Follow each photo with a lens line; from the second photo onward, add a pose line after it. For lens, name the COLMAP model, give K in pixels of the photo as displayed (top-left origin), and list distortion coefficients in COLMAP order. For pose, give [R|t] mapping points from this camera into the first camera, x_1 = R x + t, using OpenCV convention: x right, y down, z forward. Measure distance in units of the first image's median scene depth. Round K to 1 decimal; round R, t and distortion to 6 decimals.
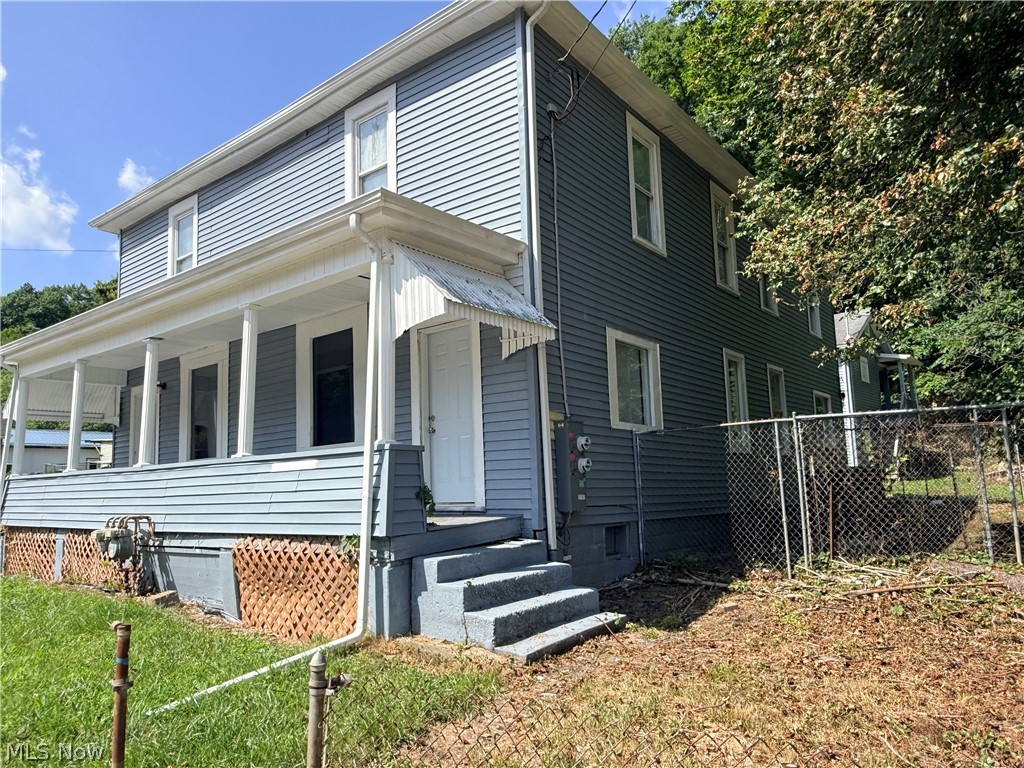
lens RADIAL K [[712.5, 0, 516.7], [0, 712.5, 392.5], [0, 0, 1]] dist [-0.000362, 0.001653]
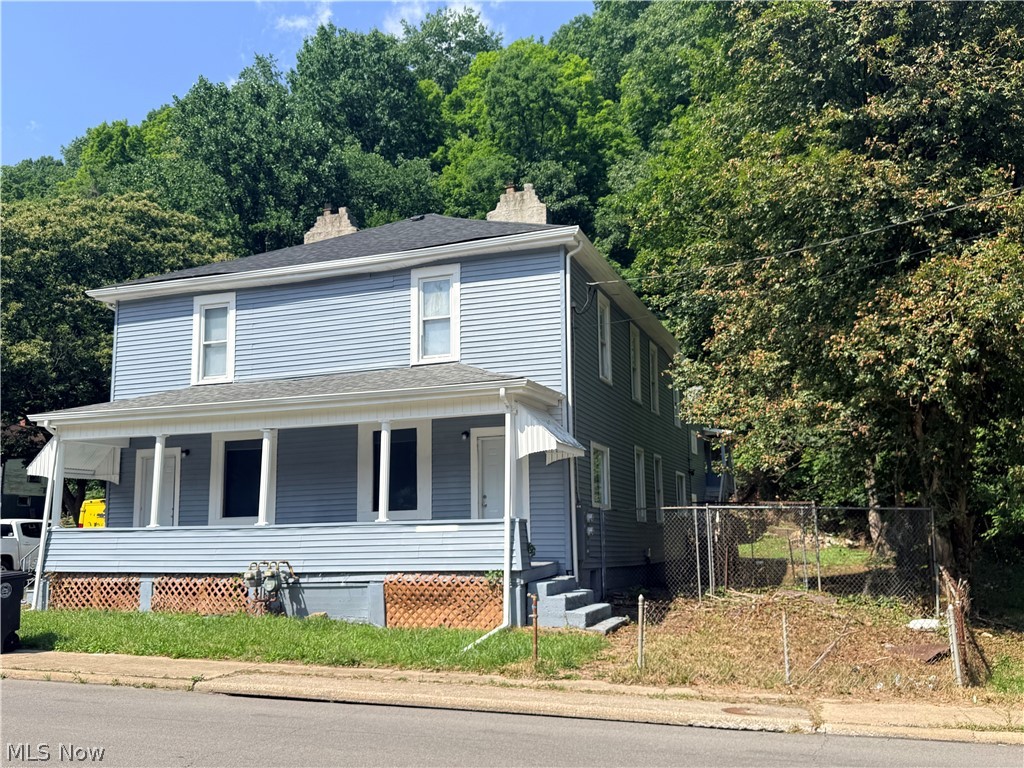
lens RADIAL K [[907.1, 0, 516.6], [0, 907.1, 401.9], [0, 0, 1]] dist [0.193994, -0.432682]
pose [[0.951926, 0.064862, 0.299382, -0.708420], [-0.057708, 0.997798, -0.032683, -0.116299], [-0.300842, 0.013835, 0.953574, -0.947355]]
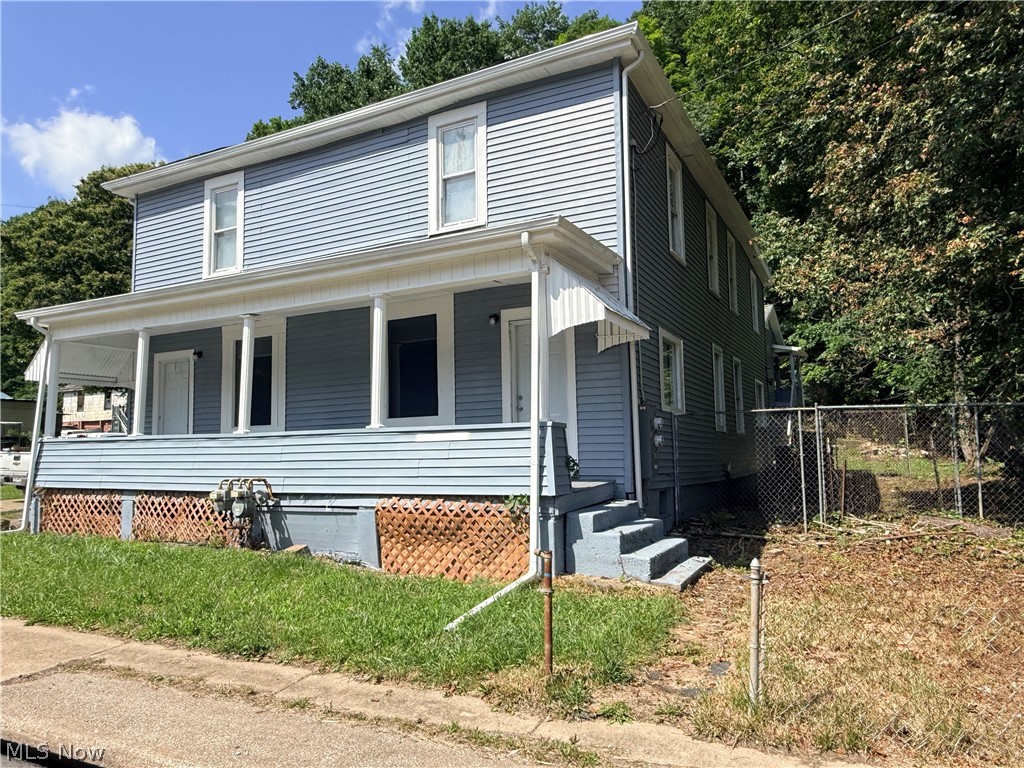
lens RADIAL K [[711.8, 0, 519.9], [0, 711.8, 383.0], [0, 0, 1]] dist [0.000865, 0.000289]
pose [[0.981848, 0.035167, 0.186378, -0.370735], [-0.040328, 0.998899, 0.023975, -0.017951], [-0.185330, -0.031056, 0.982185, -0.161417]]
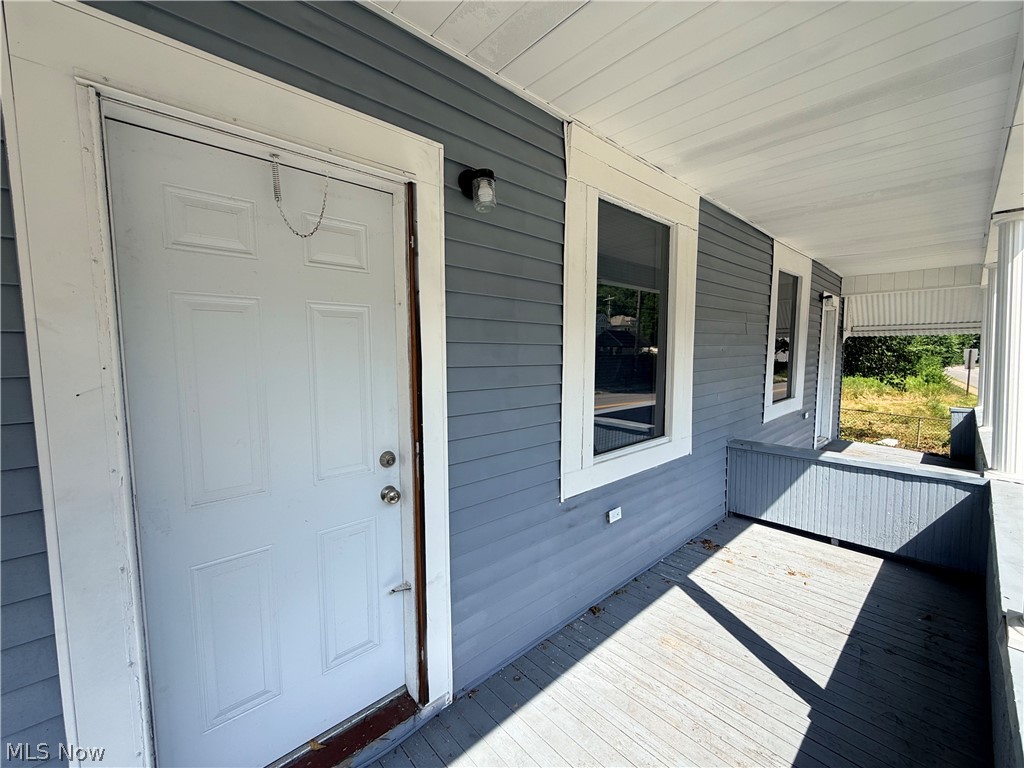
lens RADIAL K [[415.5, 0, 512.0], [0, 415.5, 384.0], [0, 0, 1]] dist [0.001258, 0.000194]
pose [[0.169830, -0.048900, 0.984259, -1.011139], [-0.129548, 0.988993, 0.071488, 0.071399], [-0.976921, -0.139649, 0.161625, 1.539151]]
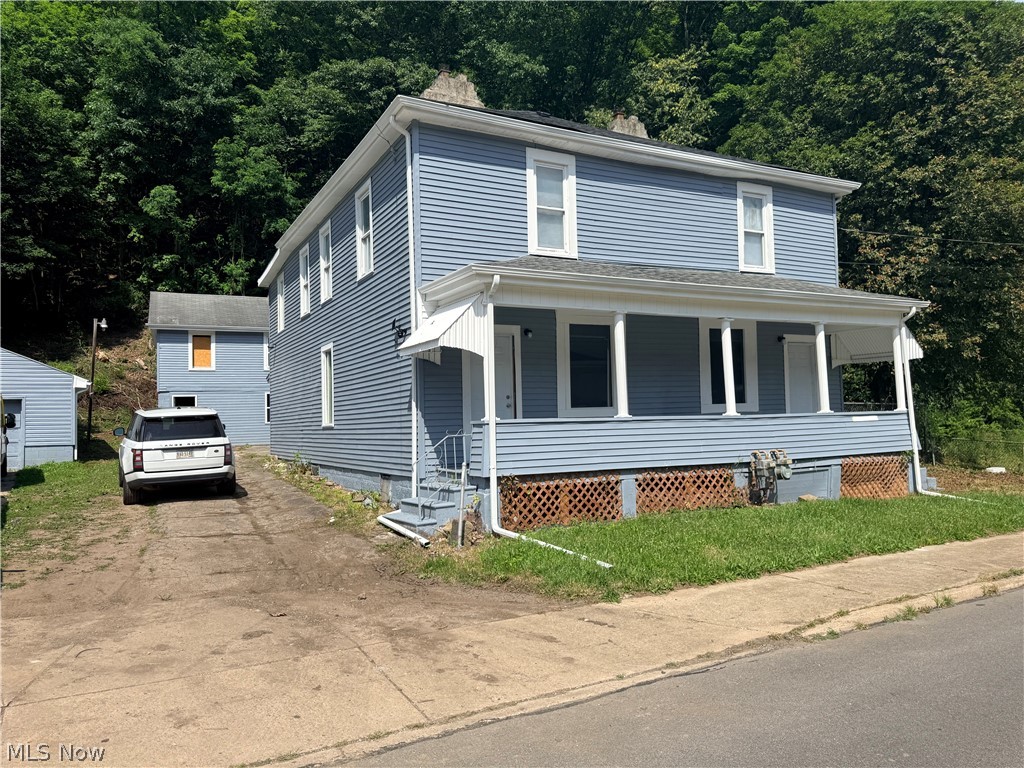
lens RADIAL K [[724.5, 0, 512.0], [0, 724.5, 384.0], [0, 0, 1]] dist [0.057319, -0.000282]
pose [[0.403566, 0.063487, 0.912745, -2.282891], [-0.106570, 0.994061, -0.022024, 0.141387], [-0.908723, -0.088384, 0.407935, 0.967728]]
